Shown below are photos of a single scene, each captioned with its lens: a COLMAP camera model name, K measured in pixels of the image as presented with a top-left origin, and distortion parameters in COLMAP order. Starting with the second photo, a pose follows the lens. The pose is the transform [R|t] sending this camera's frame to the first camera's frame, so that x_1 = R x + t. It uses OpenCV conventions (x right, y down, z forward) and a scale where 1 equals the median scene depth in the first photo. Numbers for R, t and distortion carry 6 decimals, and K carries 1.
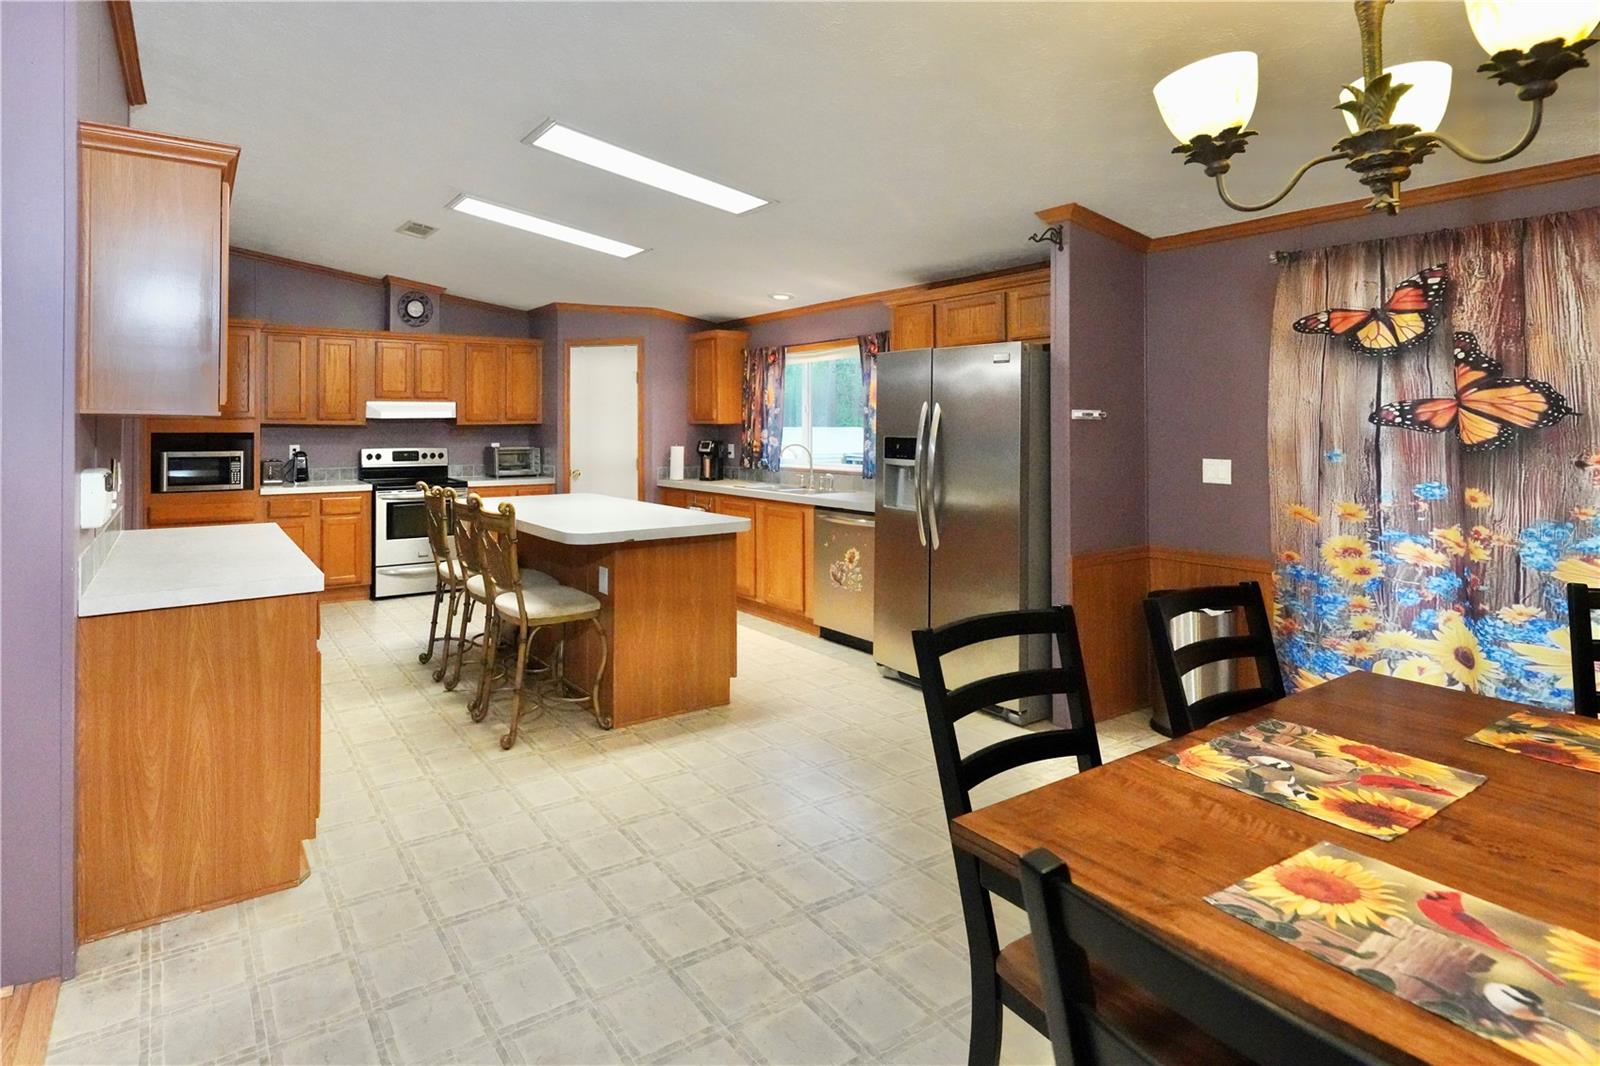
lens RADIAL K [[784.3, 0, 710.3], [0, 784.3, 420.6], [0, 0, 1]] dist [-0.001952, -0.000403]
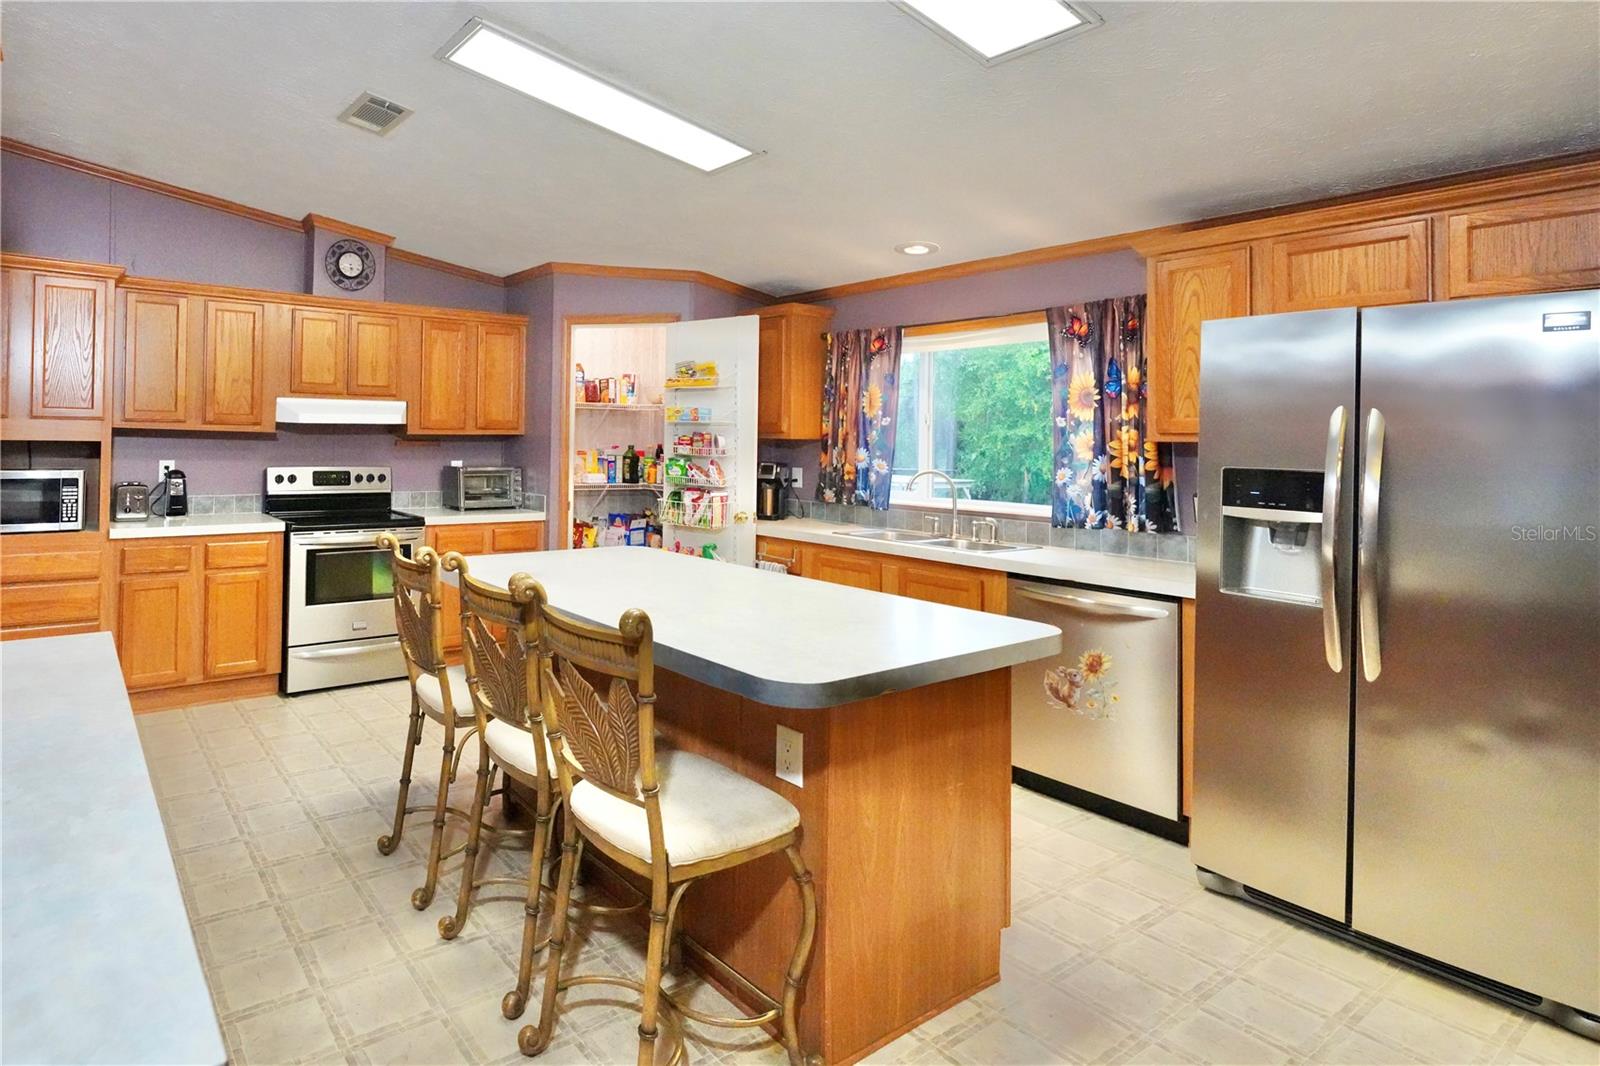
lens RADIAL K [[882.7, 0, 681.5], [0, 882.7, 430.1], [0, 0, 1]] dist [0.001383, -0.001512]
pose [[0.999295, 0.016420, 0.033758, -0.116640], [-0.016261, 0.999855, -0.004974, 0.001850], [-0.033835, 0.004422, 0.999418, 0.230358]]
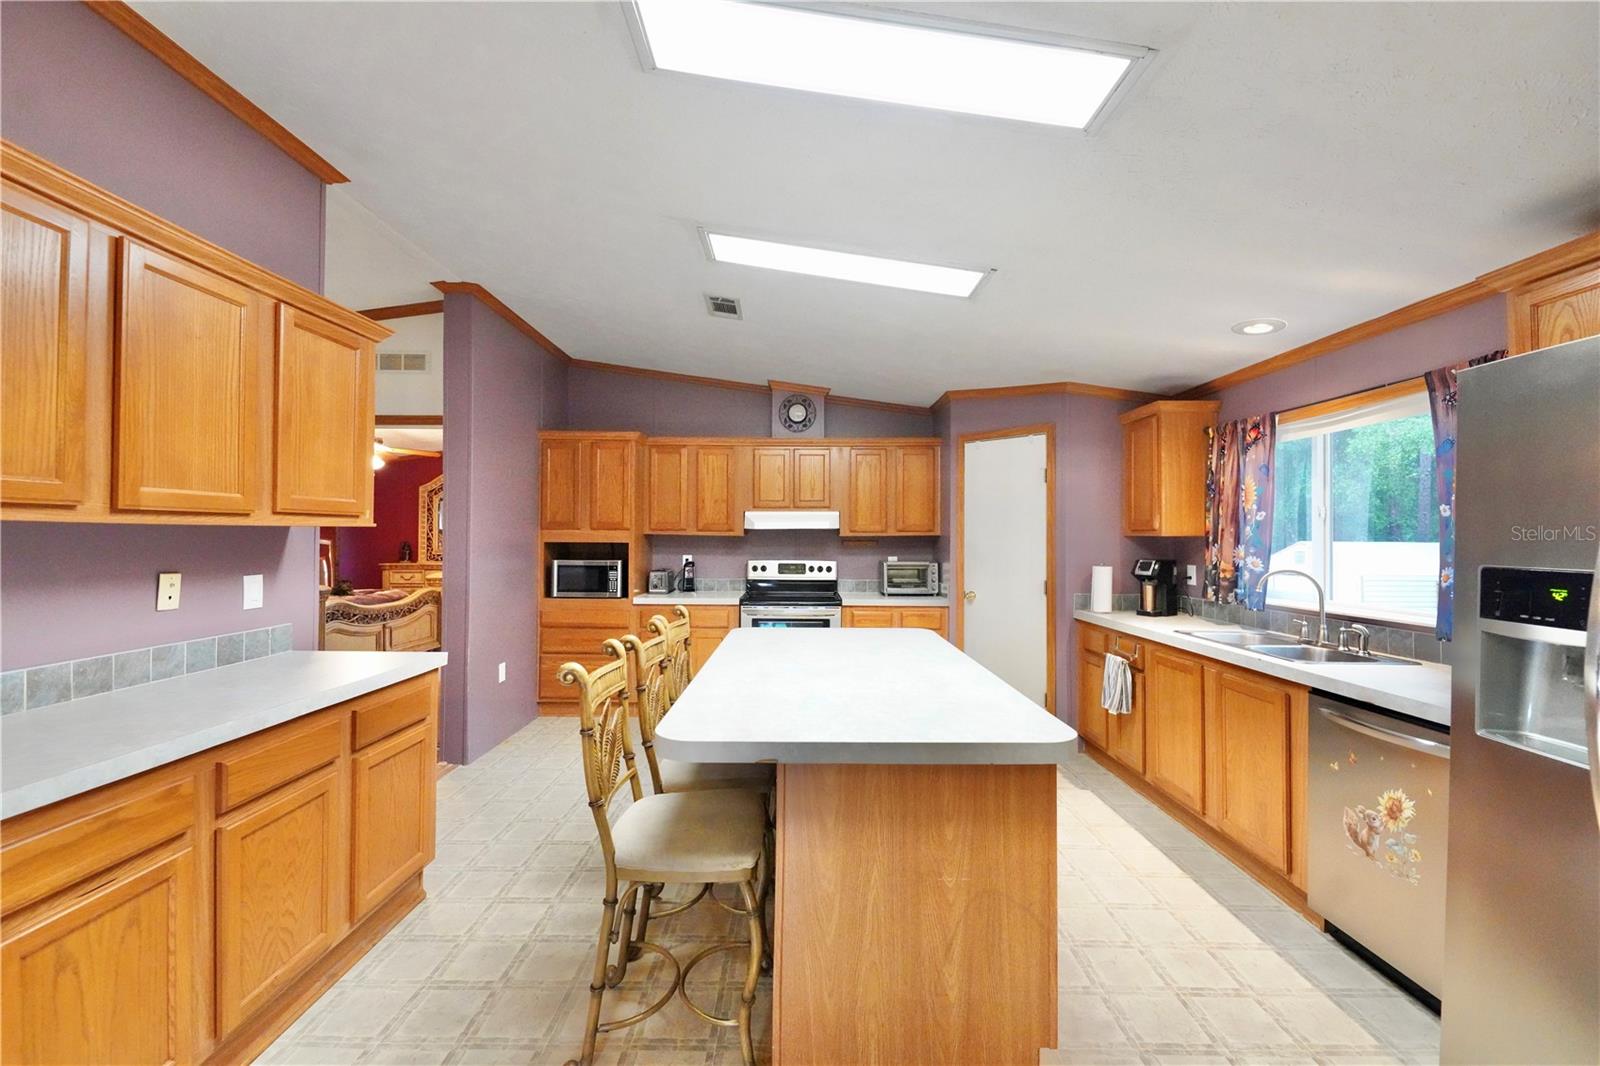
lens RADIAL K [[707.8, 0, 763.5], [0, 707.8, 532.1], [0, 0, 1]] dist [0.000307, -0.000272]
pose [[0.827848, 0.000398, -0.560953, 0.071523], [-0.001133, 0.999999, -0.000963, 0.001663], [0.560952, 0.001433, 0.827847, 0.289427]]
